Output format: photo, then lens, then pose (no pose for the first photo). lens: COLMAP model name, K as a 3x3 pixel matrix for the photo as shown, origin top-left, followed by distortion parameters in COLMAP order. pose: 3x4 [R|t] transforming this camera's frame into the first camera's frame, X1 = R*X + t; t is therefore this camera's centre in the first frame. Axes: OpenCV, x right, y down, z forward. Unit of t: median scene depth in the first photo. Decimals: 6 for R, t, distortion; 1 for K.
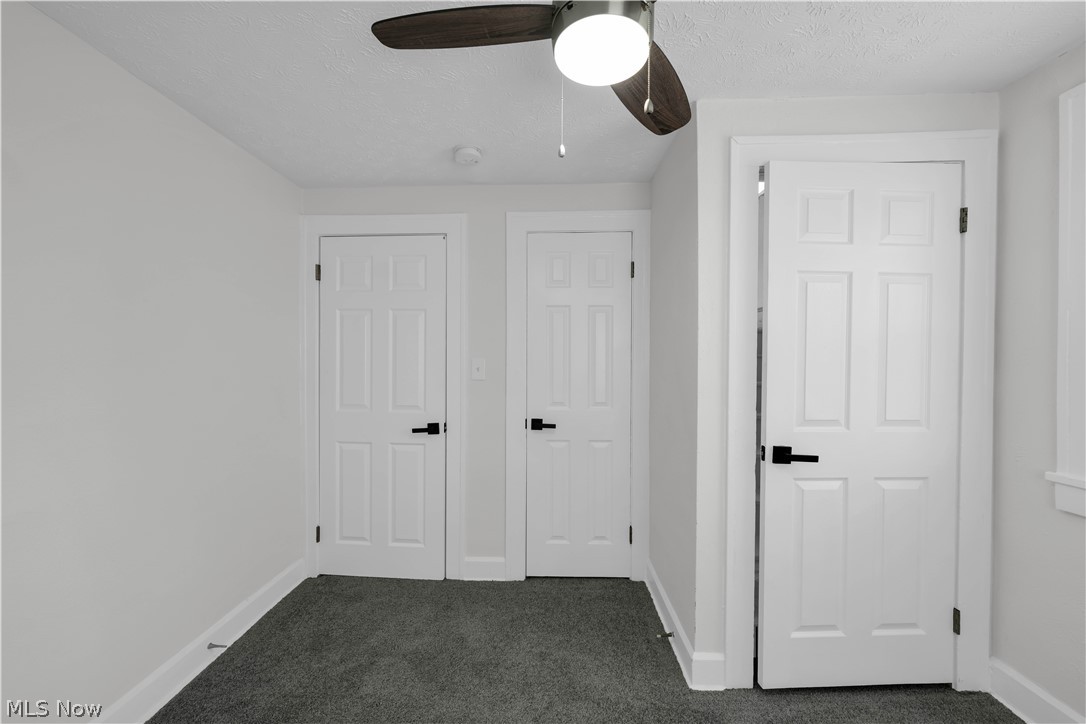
lens RADIAL K [[432.1, 0, 544.4], [0, 432.1, 362.7], [0, 0, 1]] dist [0.001896, 0.000618]
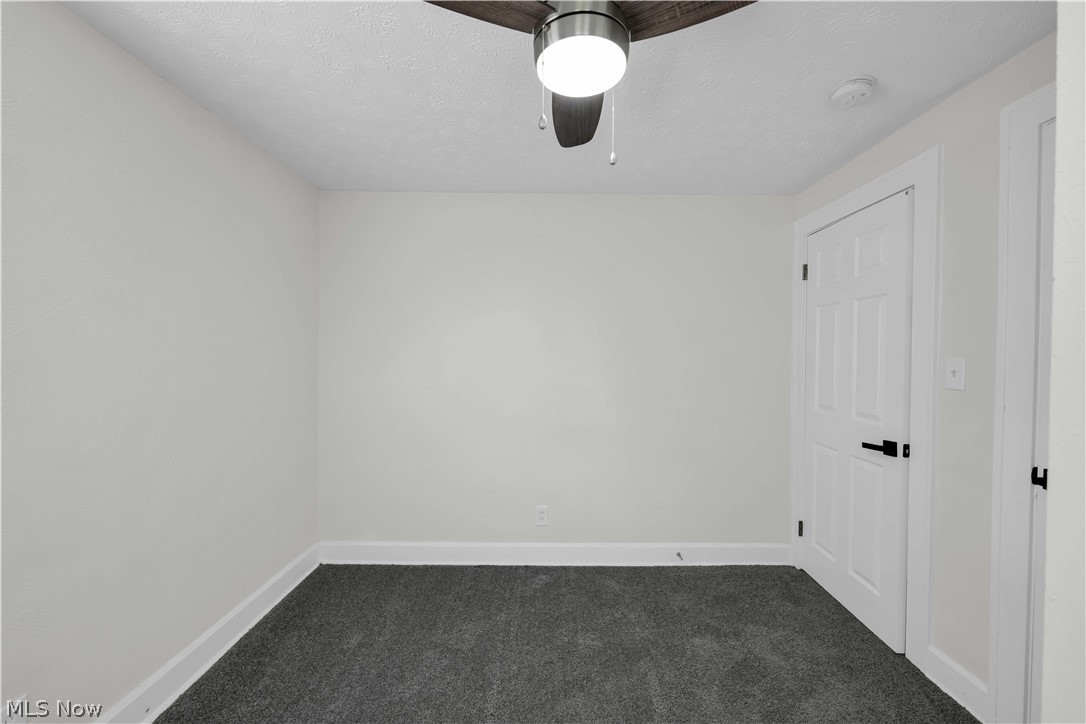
lens RADIAL K [[432.1, 0, 538.4], [0, 432.1, 363.1], [0, 0, 1]] dist [0.001896, 0.000618]
pose [[0.043467, 0.016816, -0.998913, 0.478129], [-0.014660, 0.999761, 0.016192, -0.001815], [0.998947, 0.013941, 0.043703, 0.340864]]
